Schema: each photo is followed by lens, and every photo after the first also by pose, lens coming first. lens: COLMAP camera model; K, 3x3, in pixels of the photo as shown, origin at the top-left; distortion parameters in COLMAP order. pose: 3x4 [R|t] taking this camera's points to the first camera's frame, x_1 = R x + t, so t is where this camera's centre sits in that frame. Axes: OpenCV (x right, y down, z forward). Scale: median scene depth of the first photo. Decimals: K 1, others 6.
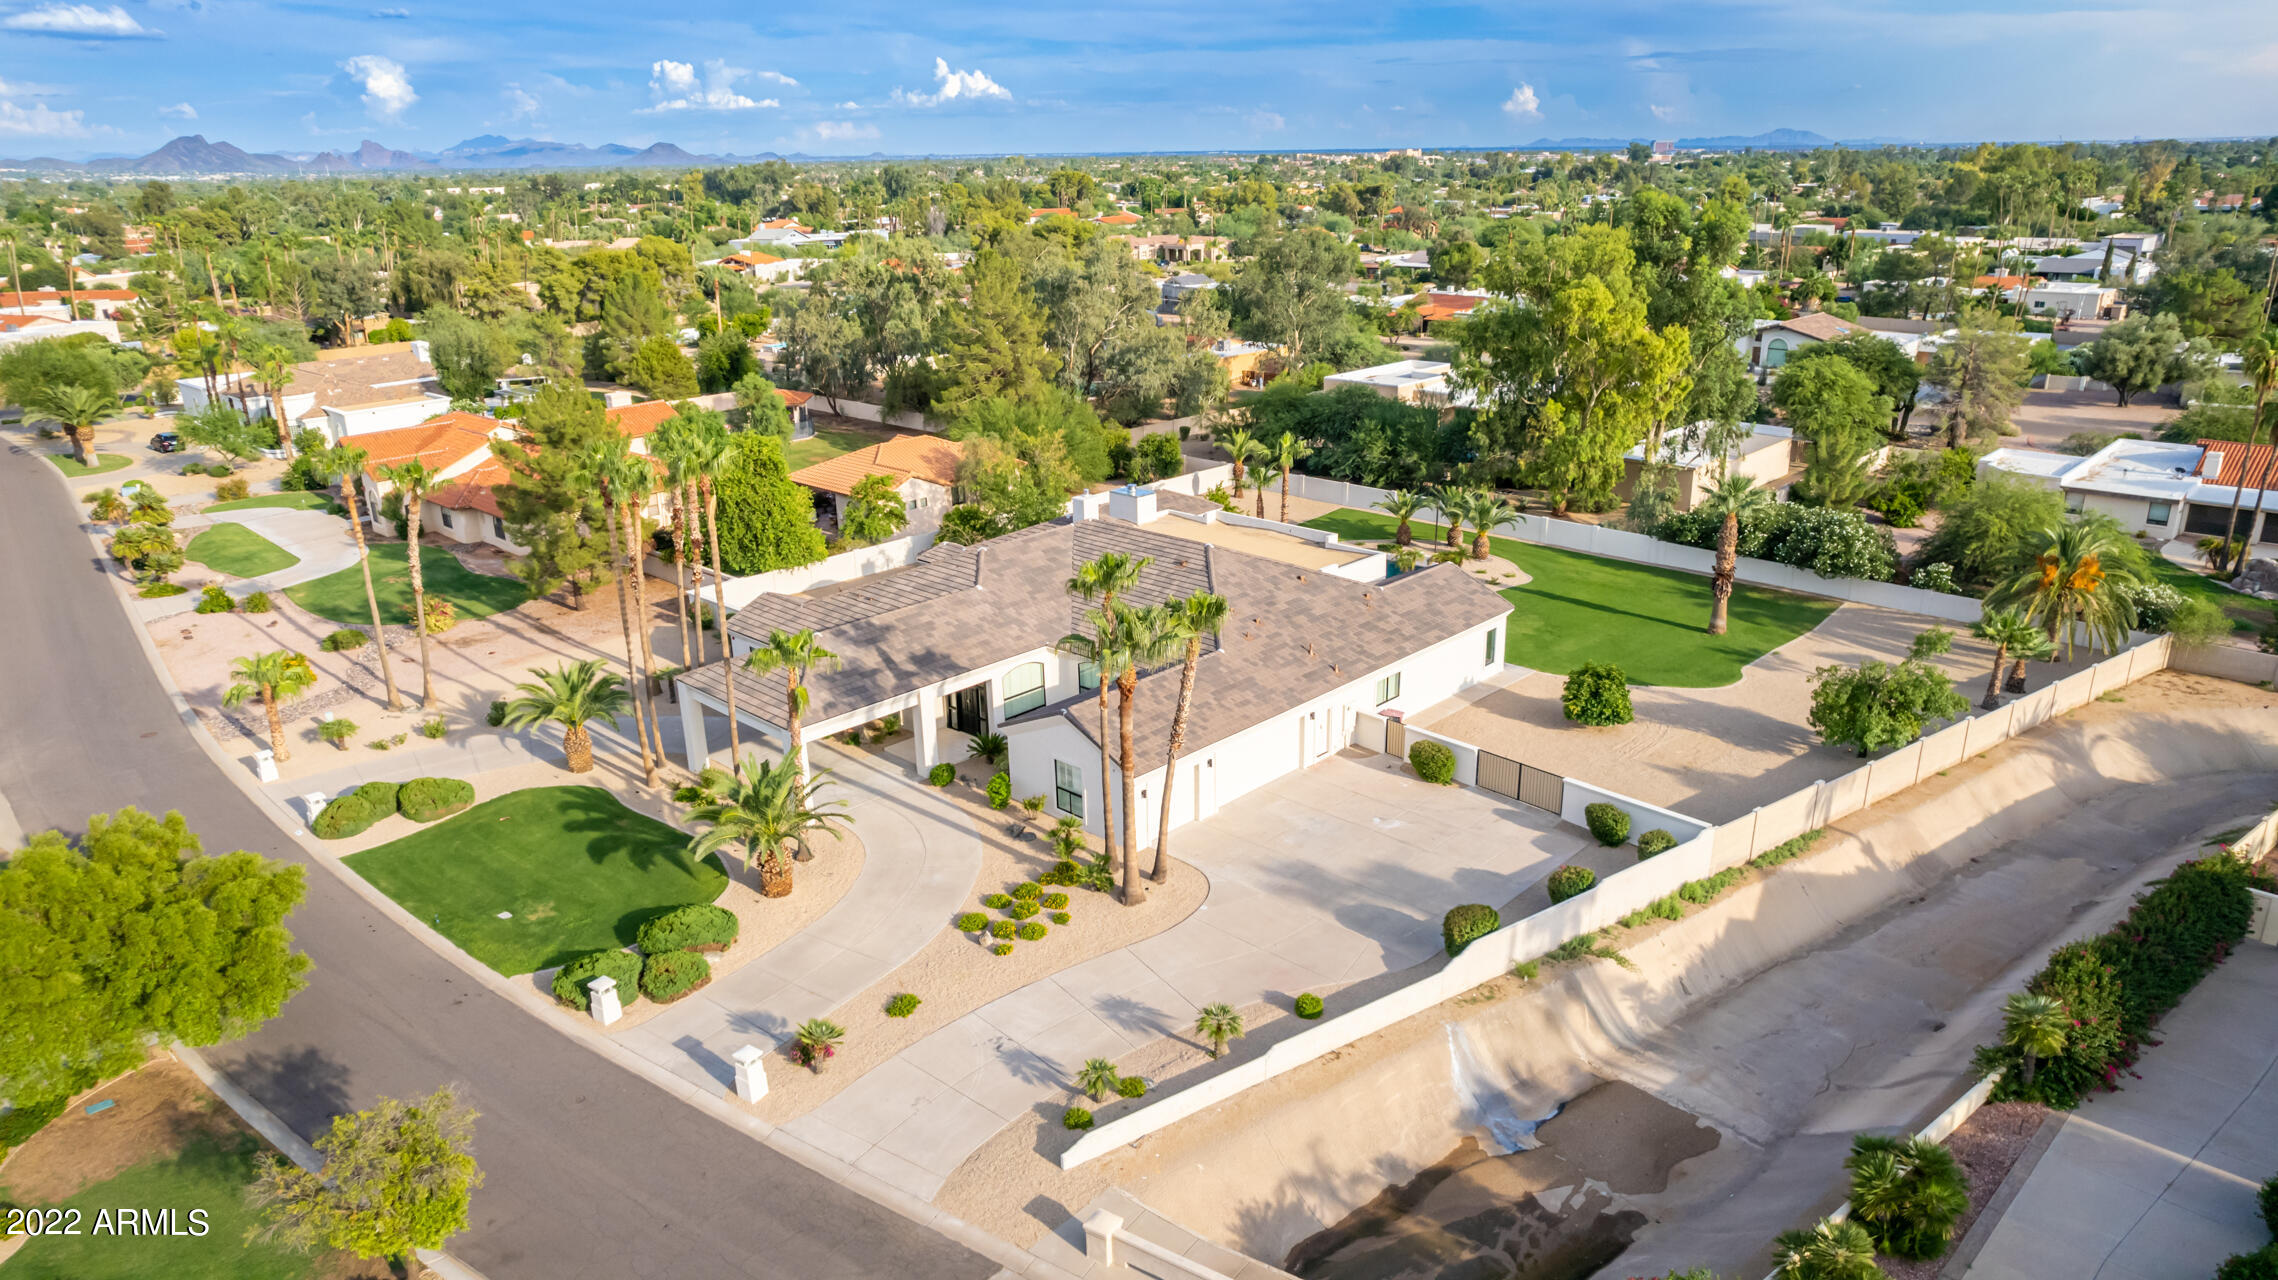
lens RADIAL K [[1462.2, 0, 1130.0], [0, 1462.2, 637.7], [0, 0, 1]] dist [-0.084739, 0.083835]
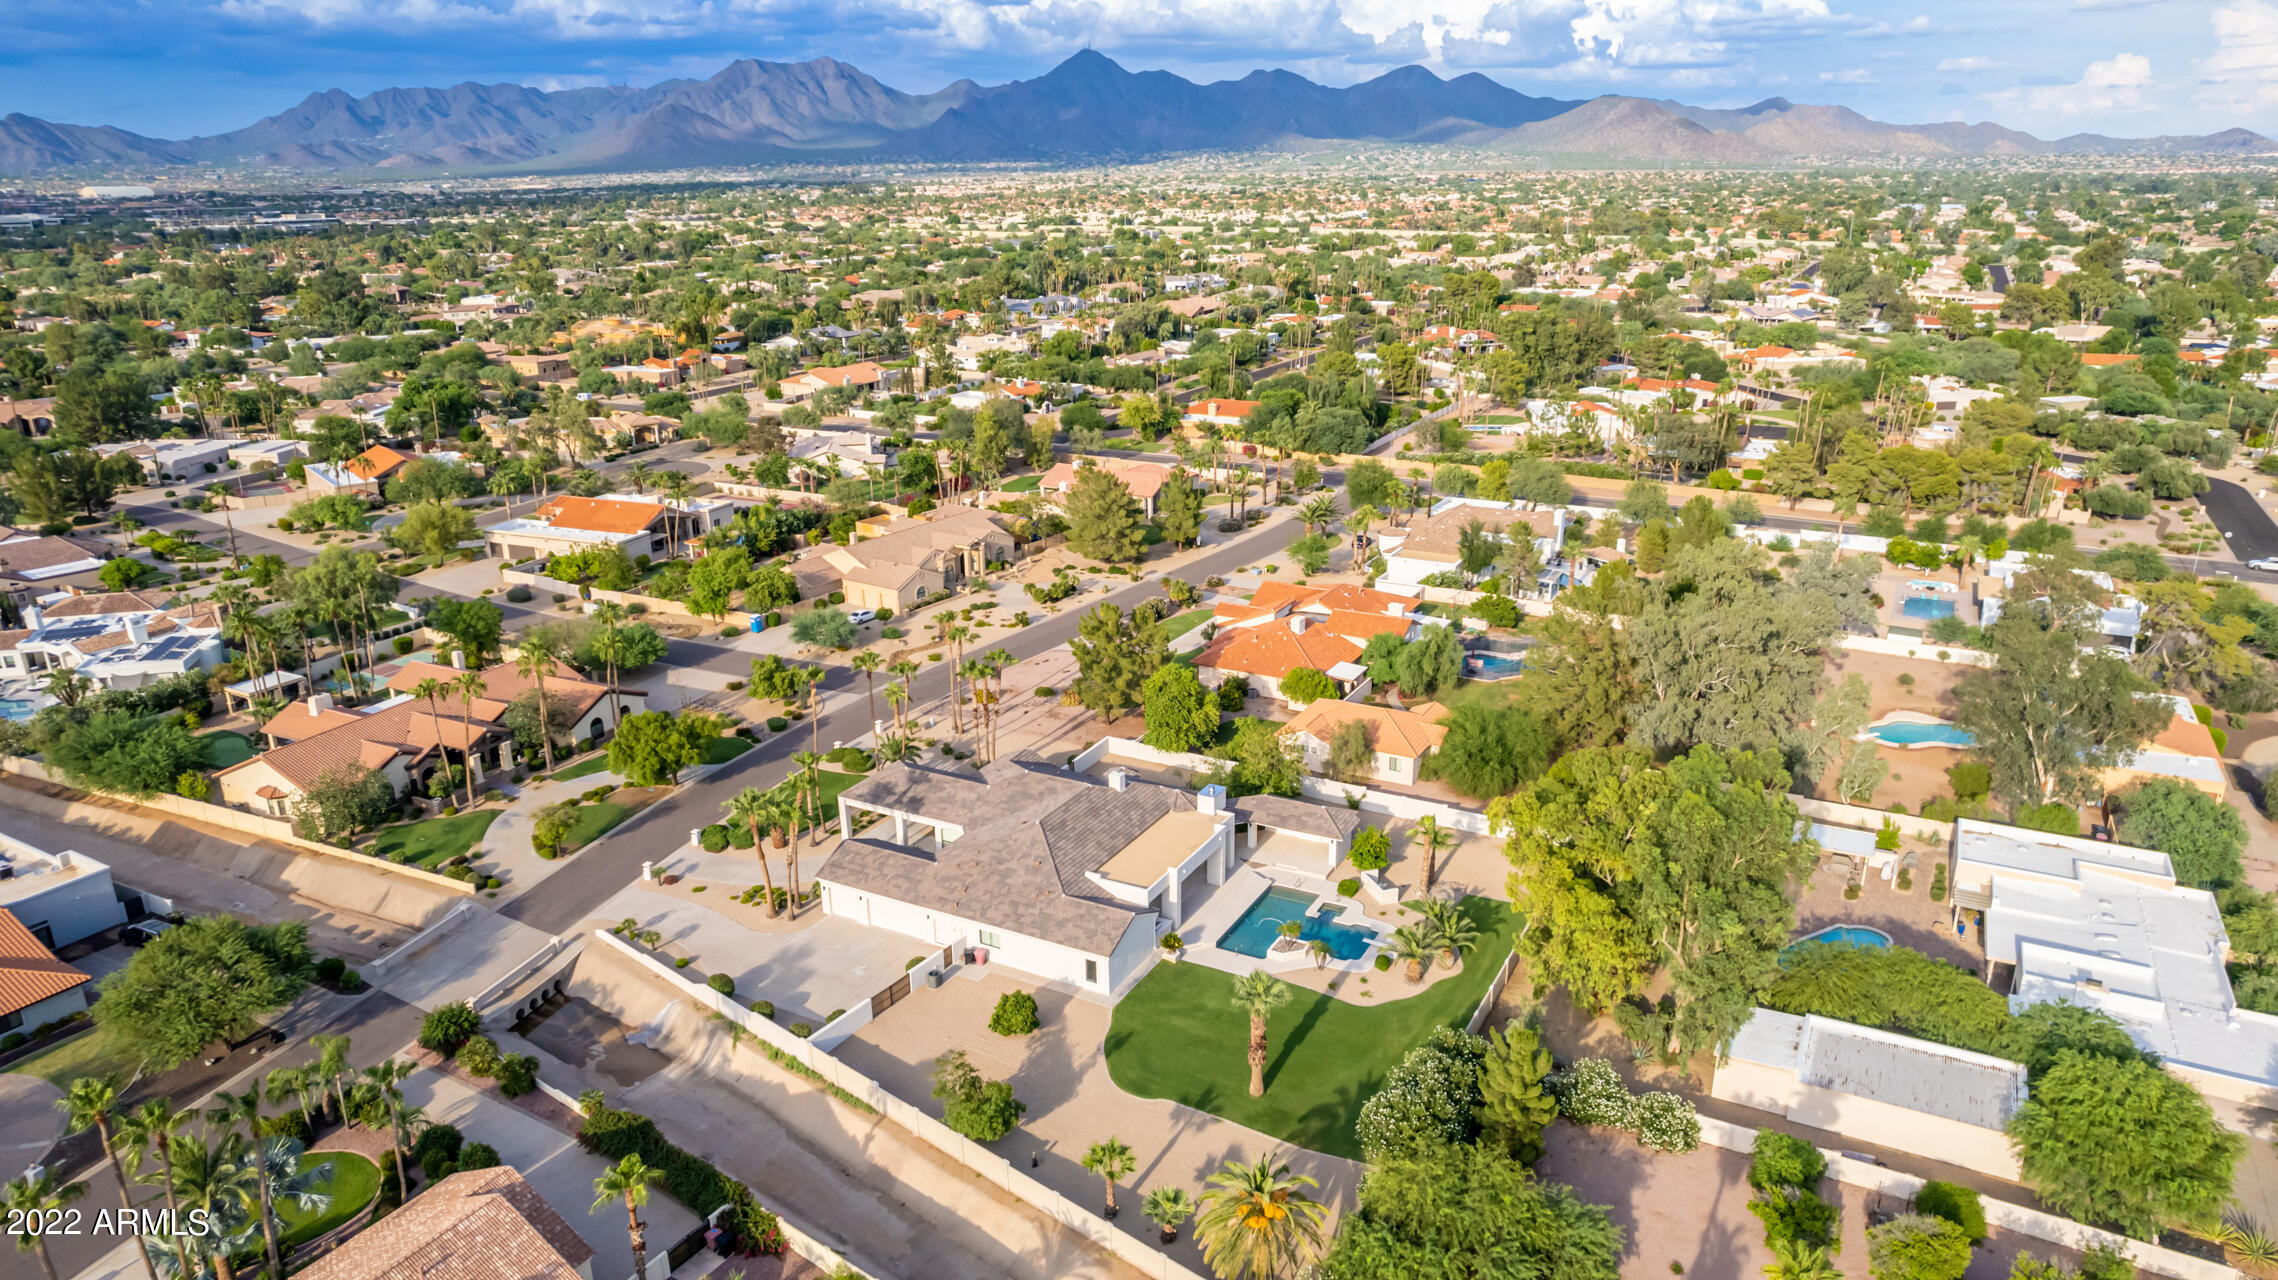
lens RADIAL K [[1429.1, 0, 1122.6], [0, 1429.1, 635.4], [0, 0, 1]] dist [-0.074949, 0.074048]
pose [[0.266388, 0.315693, -0.910700, 1.716317], [-0.299002, 0.925296, 0.233292, -0.767595], [0.916316, 0.210155, 0.340881, 0.550637]]
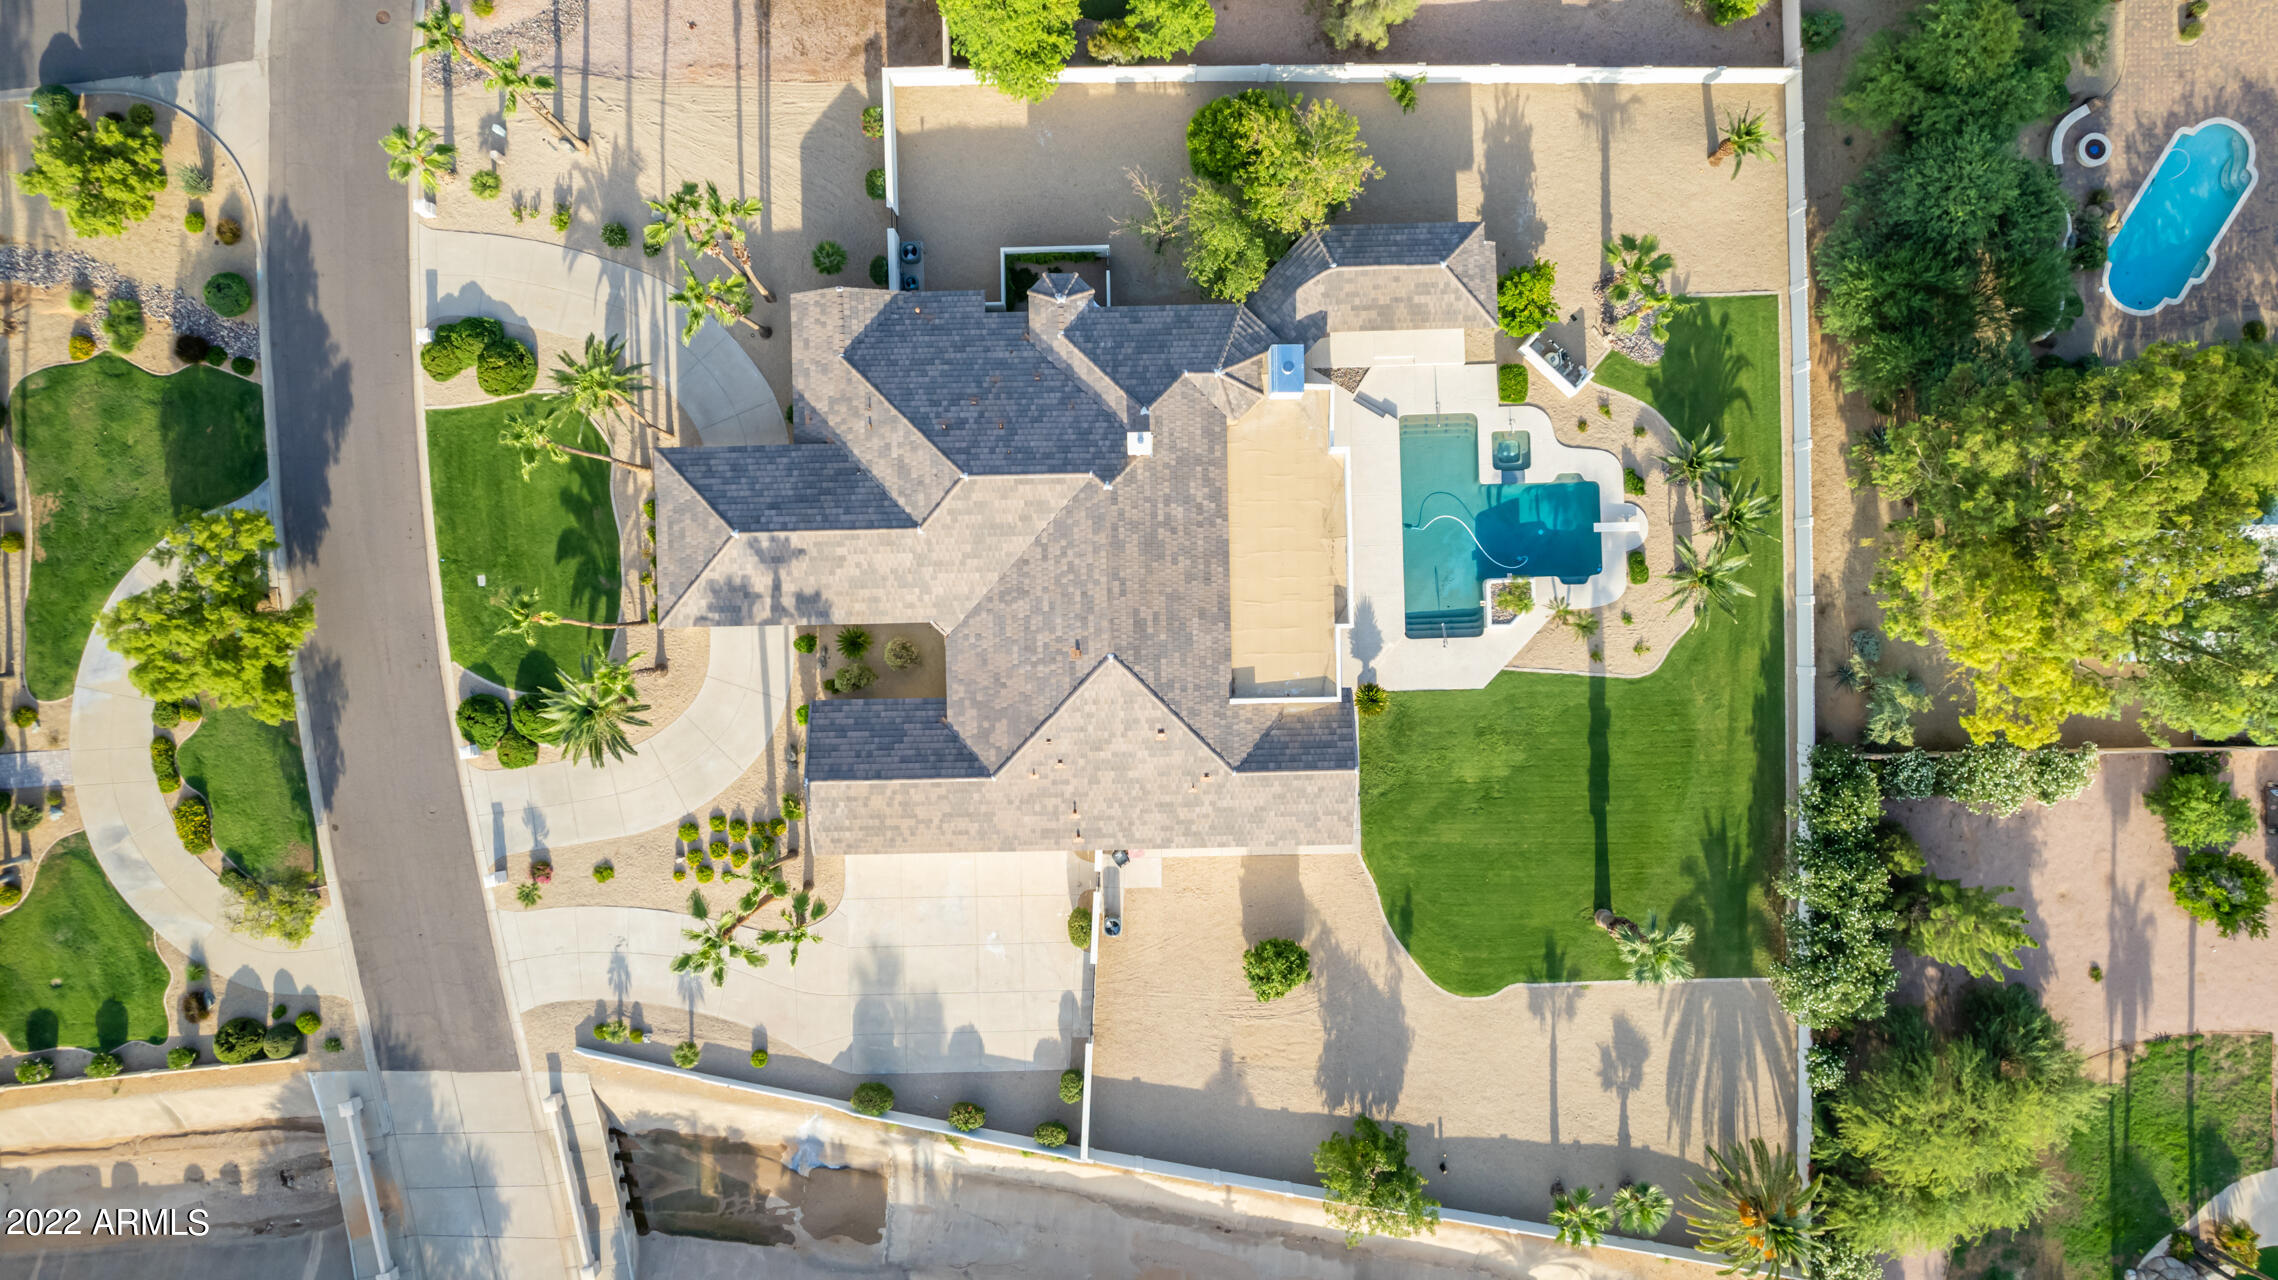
lens RADIAL K [[1462.2, 0, 1130.0], [0, 1462.2, 637.7], [0, 0, 1]] dist [-0.084739, 0.083835]
pose [[0.714197, 0.699480, 0.025519, 0.032819], [-0.236216, 0.206546, 0.949495, -1.150819], [0.658882, -0.684154, 0.312743, 0.806413]]
